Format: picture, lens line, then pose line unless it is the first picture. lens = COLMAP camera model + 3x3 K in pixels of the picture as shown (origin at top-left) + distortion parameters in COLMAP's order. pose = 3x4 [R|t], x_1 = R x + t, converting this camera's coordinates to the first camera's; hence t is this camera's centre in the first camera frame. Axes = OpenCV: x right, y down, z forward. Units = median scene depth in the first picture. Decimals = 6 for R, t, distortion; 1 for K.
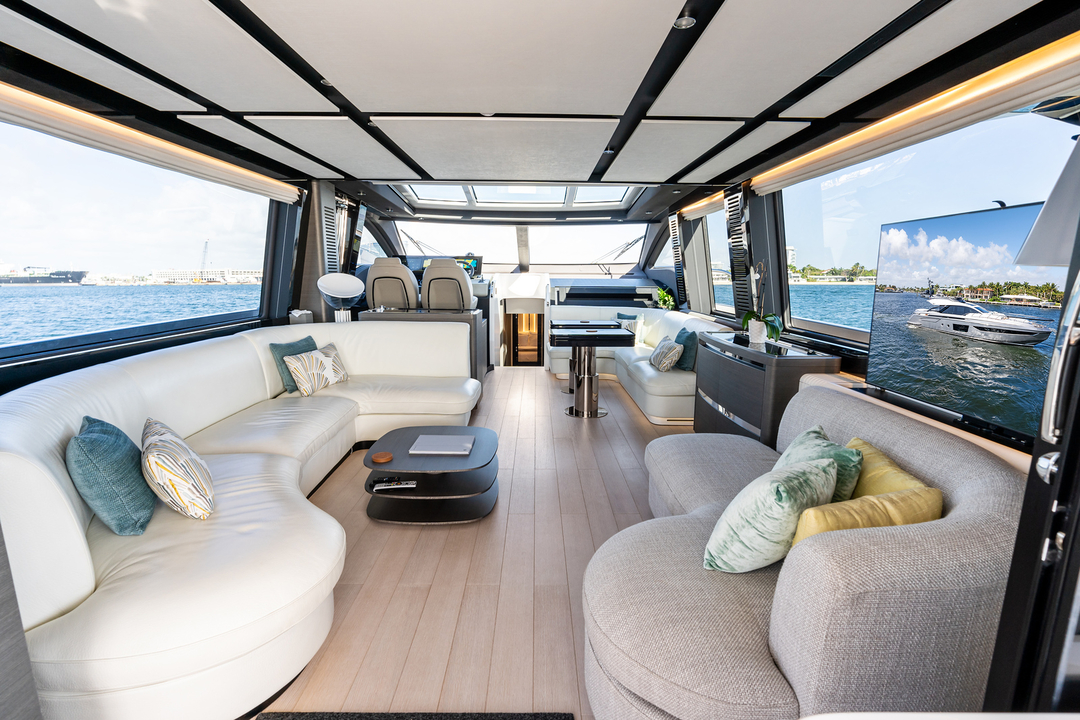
lens RADIAL K [[507.3, 0, 540.0], [0, 507.3, 360.0], [0, 0, 1]] dist [0.000293, -0.000021]
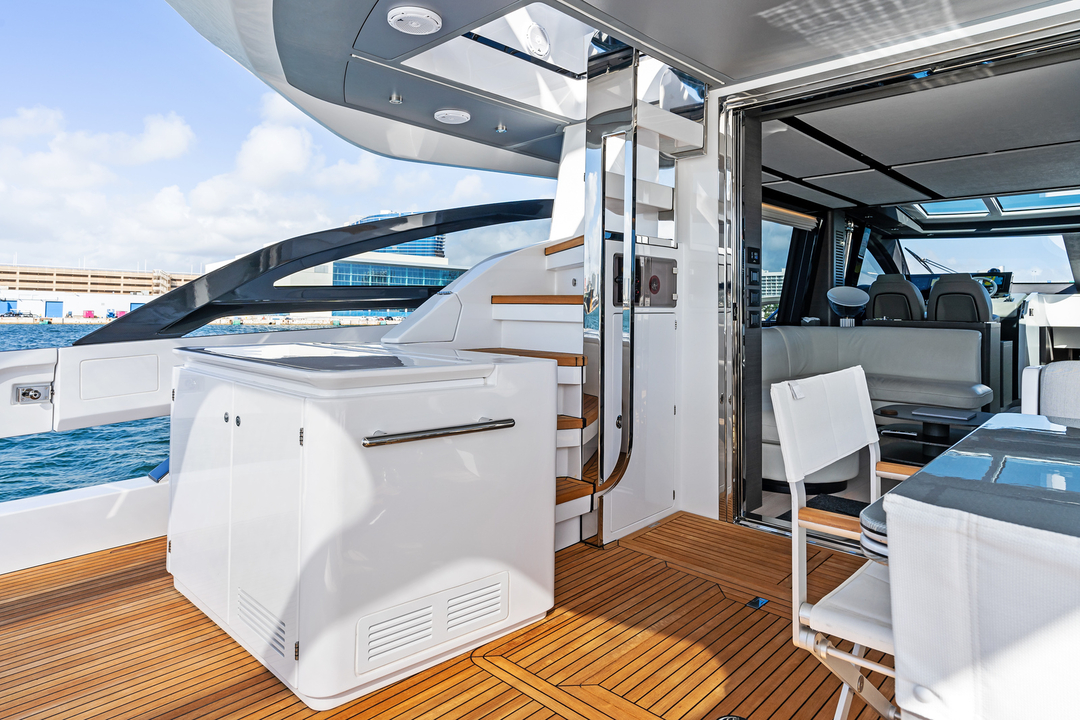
lens RADIAL K [[633.6, 0, 537.8], [0, 633.6, 302.0], [0, 0, 1]] dist [0.005160, 0.001122]
pose [[0.713944, -0.005730, -0.700179, 0.094860], [-0.121930, 0.983671, -0.132377, 0.119129], [0.689505, 0.179882, 0.701588, -0.411049]]
